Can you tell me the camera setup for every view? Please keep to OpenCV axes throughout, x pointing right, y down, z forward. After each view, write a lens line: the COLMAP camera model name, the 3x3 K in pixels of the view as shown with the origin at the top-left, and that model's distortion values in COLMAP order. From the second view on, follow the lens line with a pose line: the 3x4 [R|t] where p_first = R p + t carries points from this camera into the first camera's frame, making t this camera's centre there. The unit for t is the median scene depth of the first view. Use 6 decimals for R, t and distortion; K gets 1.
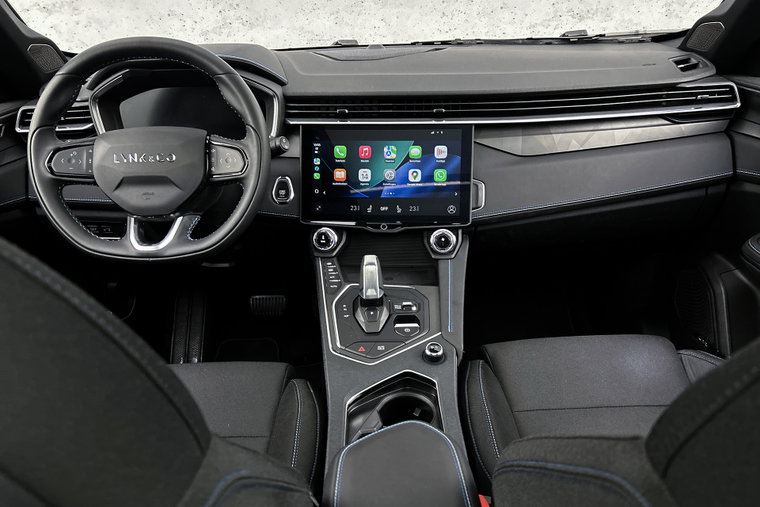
lens RADIAL K [[576.4, 0, 379.8], [0, 576.4, 265.6], [0, 0, 1]] dist [0.068573, -0.084359]
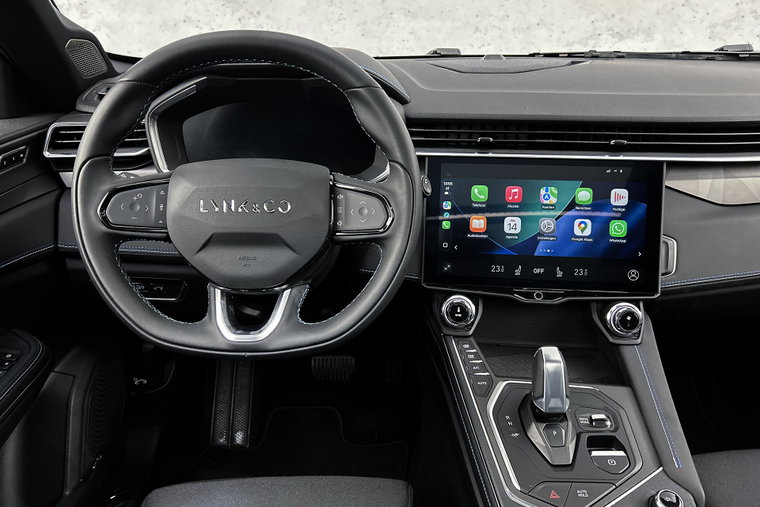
lens RADIAL K [[578.4, 0, 379.9], [0, 578.4, 260.2], [0, 0, 1]] dist [0.046187, -0.044703]
pose [[0.999578, 0.022881, 0.017922, -0.210500], [-0.022291, 0.999224, -0.032466, -0.084657], [-0.018651, 0.032053, 0.999312, 0.262724]]
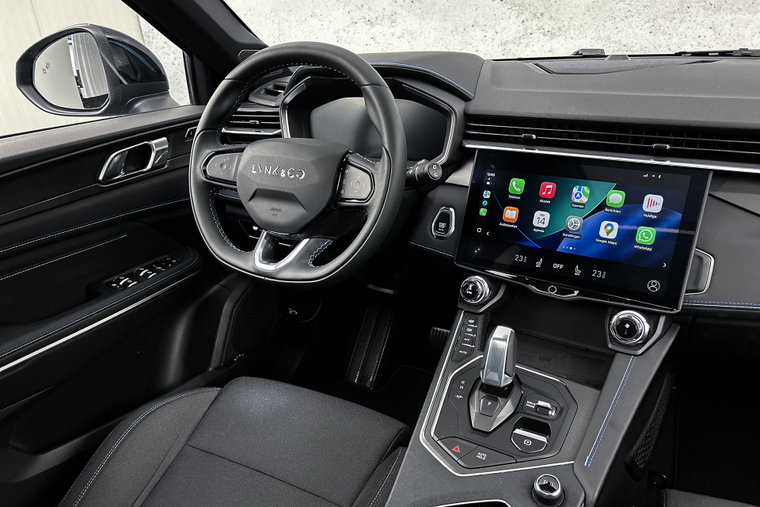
lens RADIAL K [[577.3, 0, 379.1], [0, 577.3, 258.6], [0, 0, 1]] dist [0.073590, -0.093221]
pose [[0.866860, 0.178657, -0.465441, 0.158569], [-0.191756, 0.981249, 0.019511, -0.079197], [0.460199, 0.072338, 0.884864, 0.215692]]
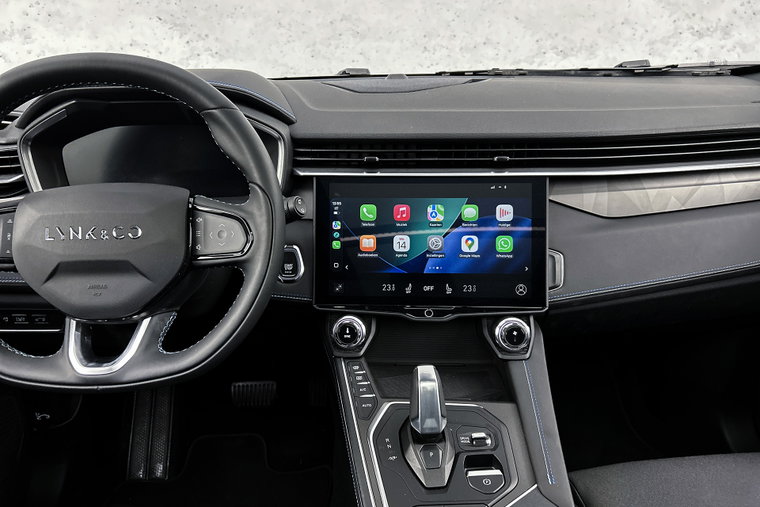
lens RADIAL K [[577.3, 0, 379.1], [0, 577.3, 258.6], [0, 0, 1]] dist [0.073590, -0.093221]
pose [[0.998100, -0.006349, 0.061280, -0.101321], [0.010420, 0.997742, -0.066346, -0.089392], [-0.060720, 0.066858, 0.995913, 0.268180]]
